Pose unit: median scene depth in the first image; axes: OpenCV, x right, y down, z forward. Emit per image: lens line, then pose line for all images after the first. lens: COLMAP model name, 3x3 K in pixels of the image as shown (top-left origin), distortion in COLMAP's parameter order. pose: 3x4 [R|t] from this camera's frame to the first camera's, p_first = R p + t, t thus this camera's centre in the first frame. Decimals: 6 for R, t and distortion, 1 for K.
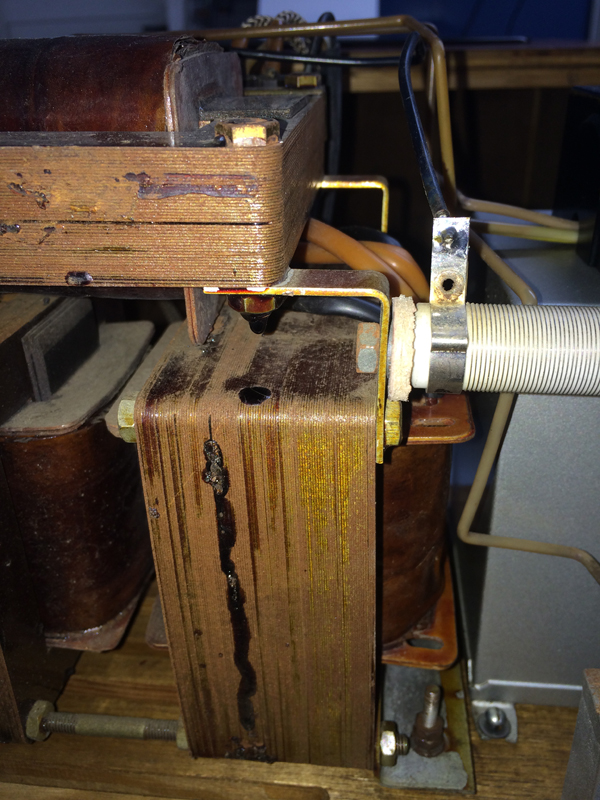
lens RADIAL K [[722.7, 0, 300.0], [0, 722.7, 400.0], [0, 0, 1]] dist [0.102764, -0.196020]
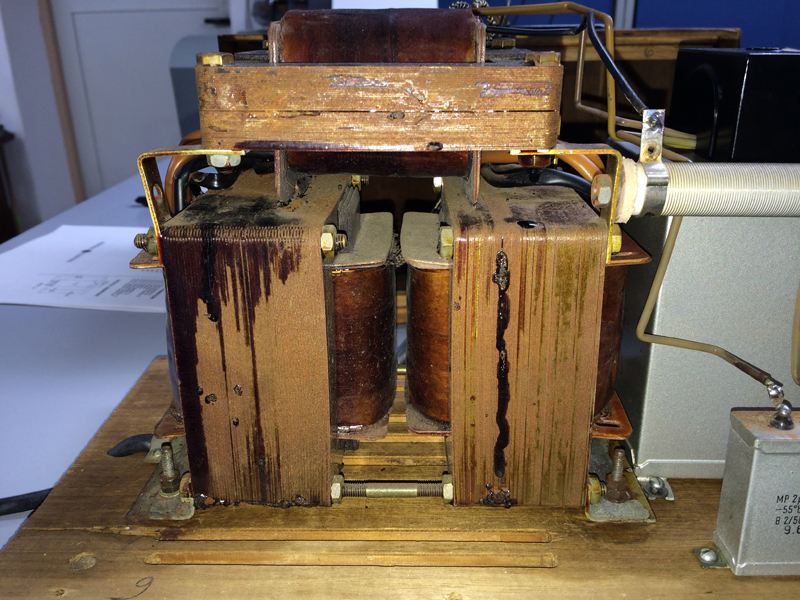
lens RADIAL K [[722.7, 0, 400.0], [0, 722.7, 300.0], [0, 0, 1]] dist [0.102764, -0.196020]
pose [[0.996461, -0.015617, 0.082596, -0.440157], [0.024263, 0.994204, -0.104740, 0.295394], [-0.080481, 0.106374, 0.991064, -0.499858]]
